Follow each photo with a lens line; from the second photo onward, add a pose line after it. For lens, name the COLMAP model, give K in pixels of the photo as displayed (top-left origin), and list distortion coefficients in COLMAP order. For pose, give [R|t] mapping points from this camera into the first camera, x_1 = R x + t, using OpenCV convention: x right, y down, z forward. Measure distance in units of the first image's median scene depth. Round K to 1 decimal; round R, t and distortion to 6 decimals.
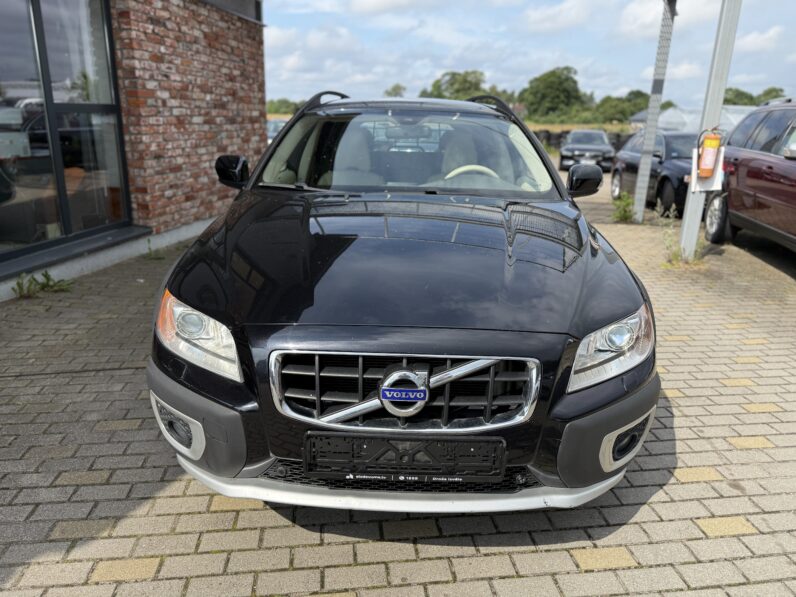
lens RADIAL K [[572.2, 0, 400.0], [0, 572.2, 298.7], [0, 0, 1]] dist [-0.003386, -0.001220]
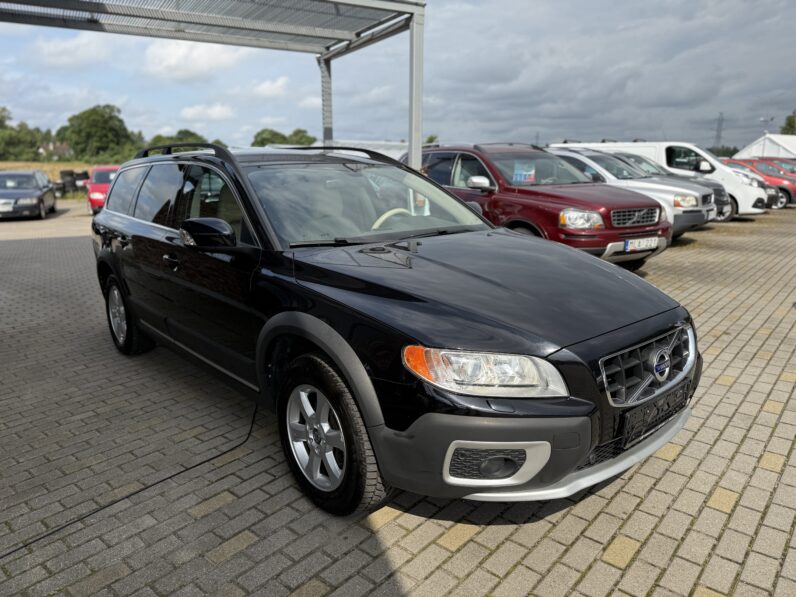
lens RADIAL K [[572.2, 0, 400.0], [0, 572.2, 298.7], [0, 0, 1]] dist [-0.003386, -0.001220]
pose [[0.744286, -0.177057, 0.643964, -0.762947], [0.216450, 0.976124, 0.018213, -0.091393], [-0.631813, 0.125830, 0.764839, 0.159321]]
